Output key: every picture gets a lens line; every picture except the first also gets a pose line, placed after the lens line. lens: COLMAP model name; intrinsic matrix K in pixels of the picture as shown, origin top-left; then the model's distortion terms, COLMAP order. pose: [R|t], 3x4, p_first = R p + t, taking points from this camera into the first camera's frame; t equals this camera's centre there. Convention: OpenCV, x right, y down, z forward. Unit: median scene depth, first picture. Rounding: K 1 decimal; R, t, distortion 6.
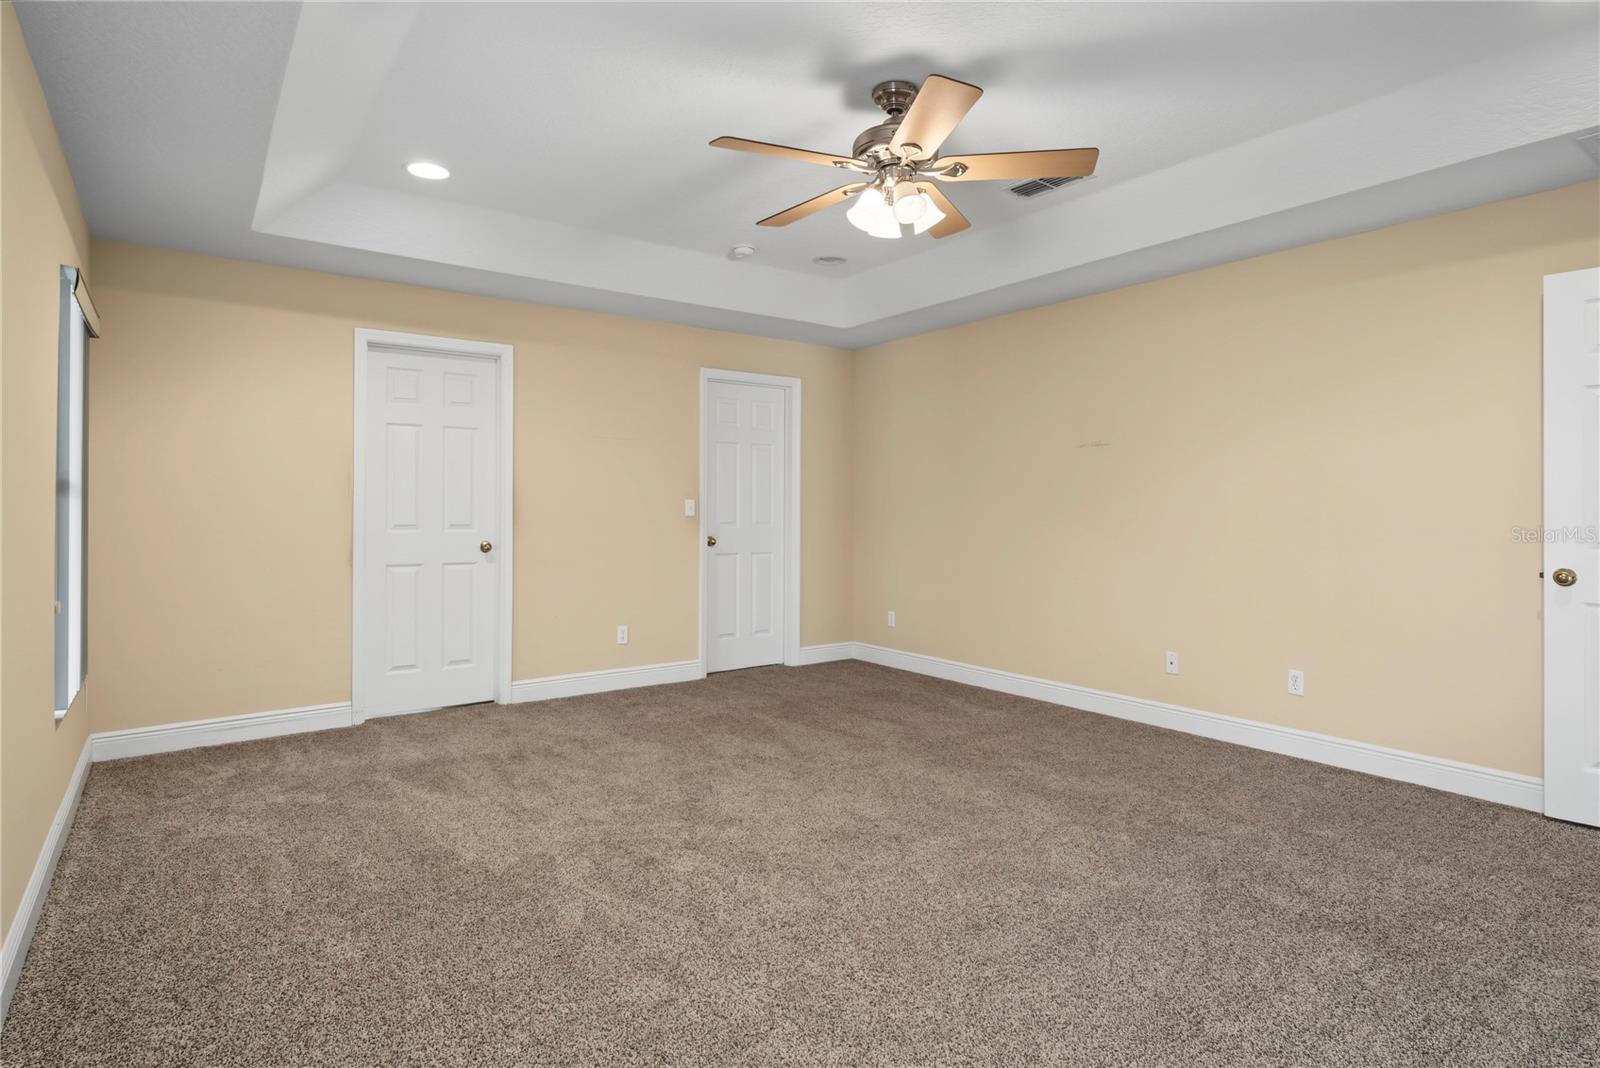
lens RADIAL K [[839.0, 0, 790.6], [0, 839.0, 513.6], [0, 0, 1]] dist [0.001043, 0.000118]
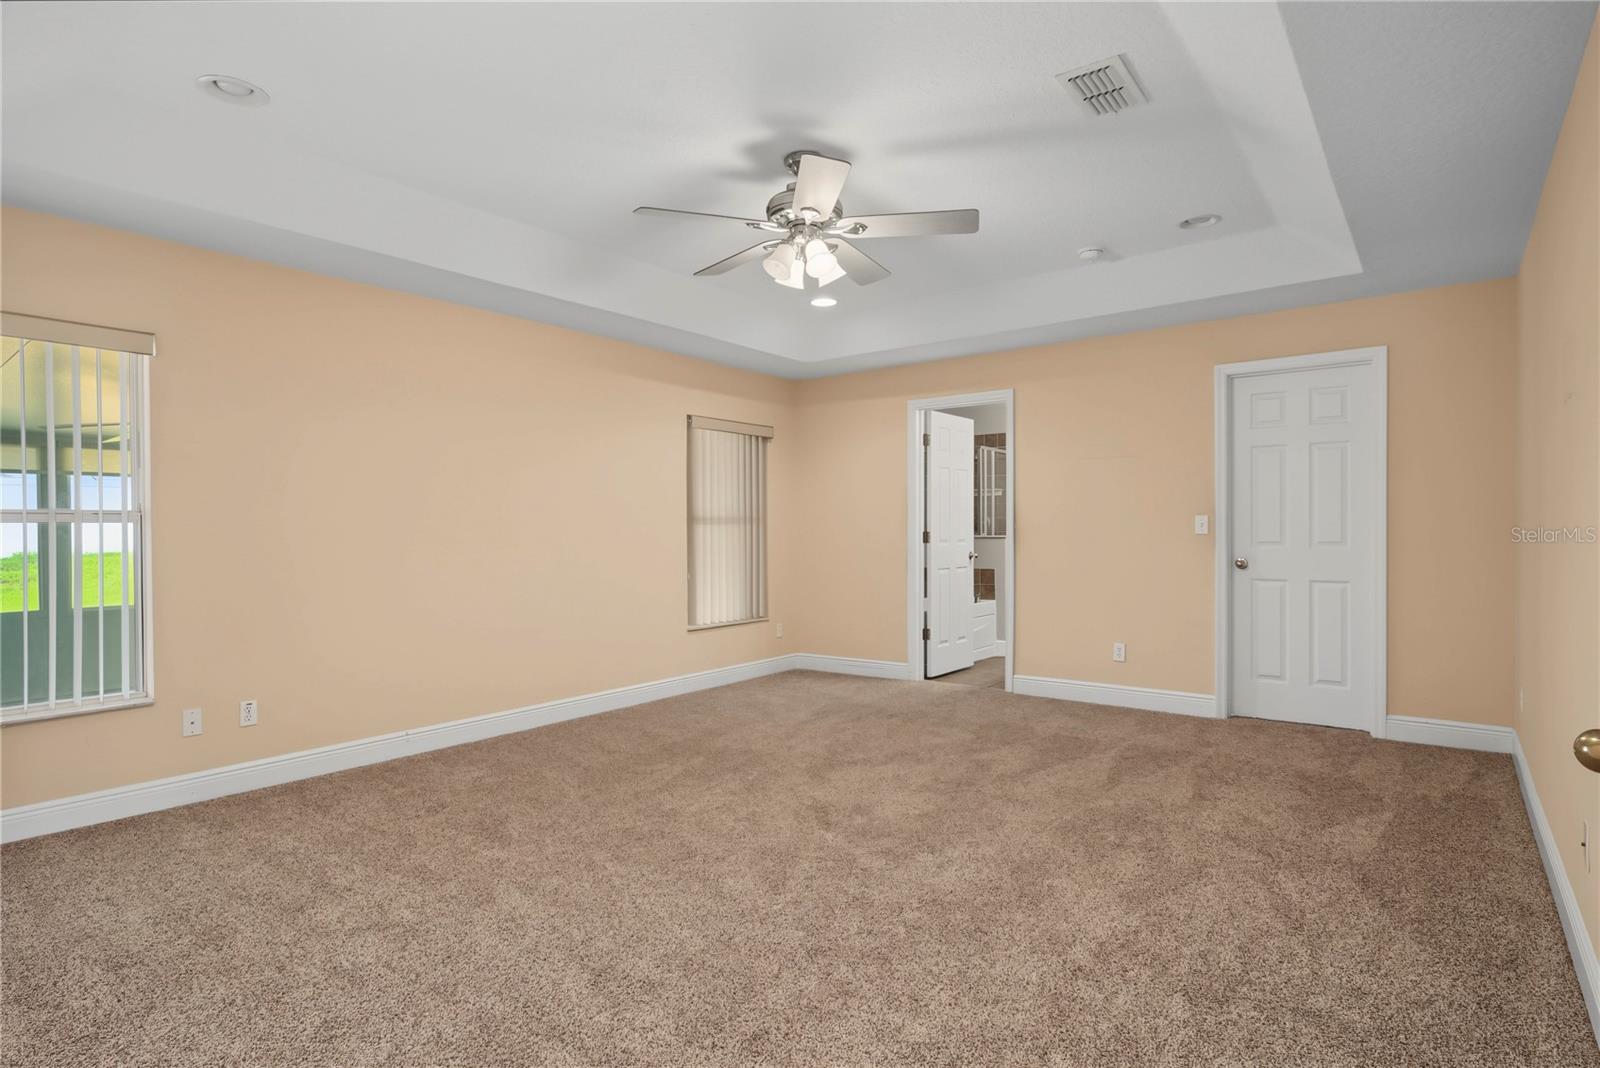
lens RADIAL K [[820.7, 0, 800.0], [0, 820.7, 534.0], [0, 0, 1]] dist [-0.004615, -0.000175]
pose [[0.278094, 0.007530, -0.960524, 0.635599], [0.001033, 0.999966, 0.008139, -0.004774], [0.960553, -0.003256, 0.278077, 0.361730]]
